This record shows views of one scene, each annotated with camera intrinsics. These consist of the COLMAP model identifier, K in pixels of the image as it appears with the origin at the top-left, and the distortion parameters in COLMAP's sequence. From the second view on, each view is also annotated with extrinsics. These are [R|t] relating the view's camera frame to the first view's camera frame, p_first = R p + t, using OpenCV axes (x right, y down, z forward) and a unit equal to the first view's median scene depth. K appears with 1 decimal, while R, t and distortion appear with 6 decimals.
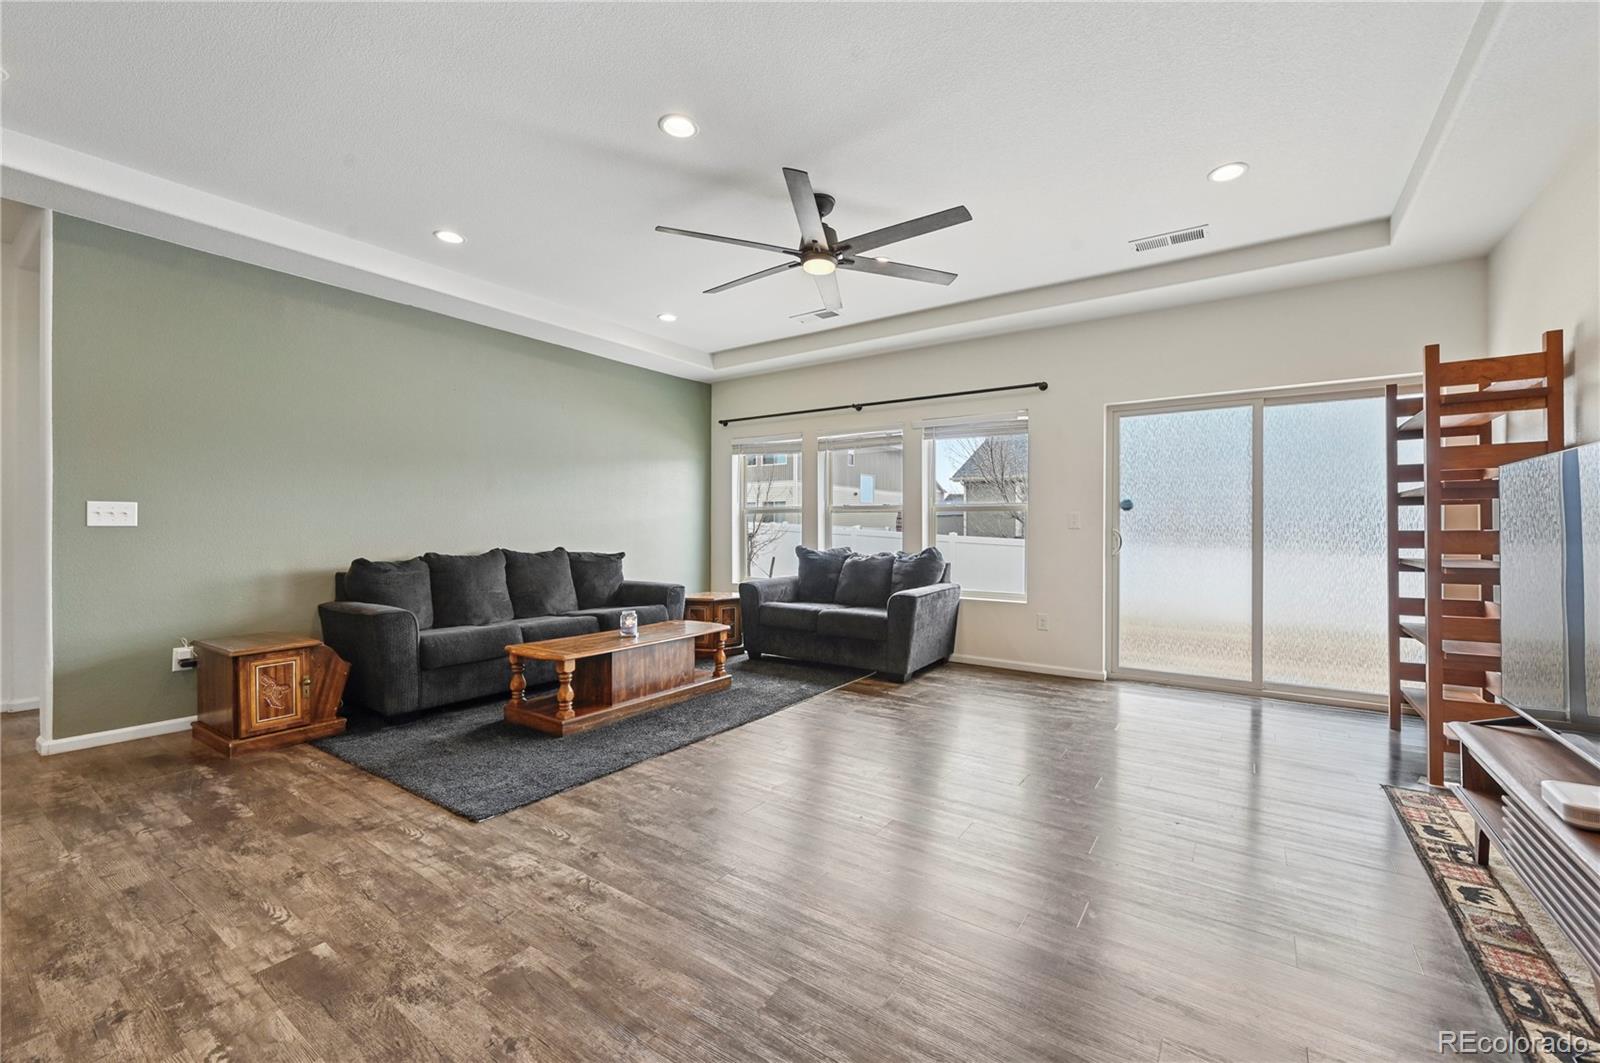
lens RADIAL K [[638.3, 0, 823.4], [0, 638.3, 531.6], [0, 0, 1]] dist [-0.000845, -0.000040]
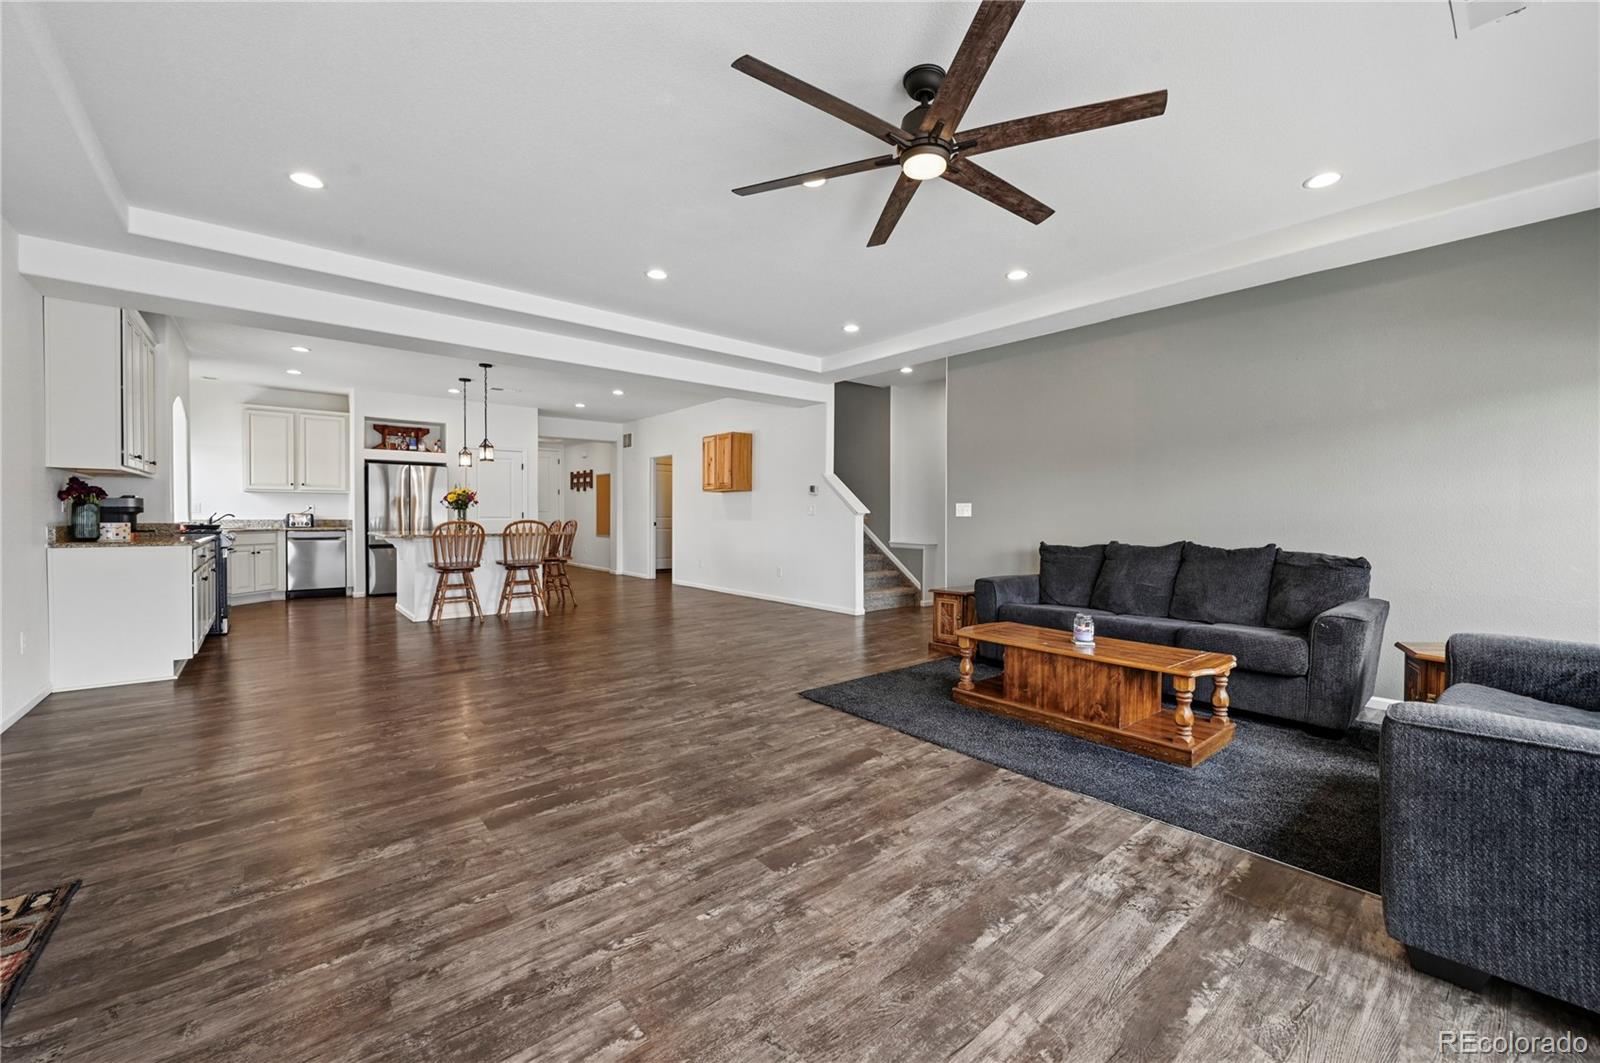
lens RADIAL K [[640.6, 0, 835.0], [0, 640.6, 524.2], [0, 0, 1]] dist [-0.001428, -0.000104]
pose [[-0.249892, 0.007932, -0.968241, 0.776991], [-0.011887, 0.999866, 0.011259, -0.003327], [0.968201, 0.014323, -0.249764, 1.130037]]
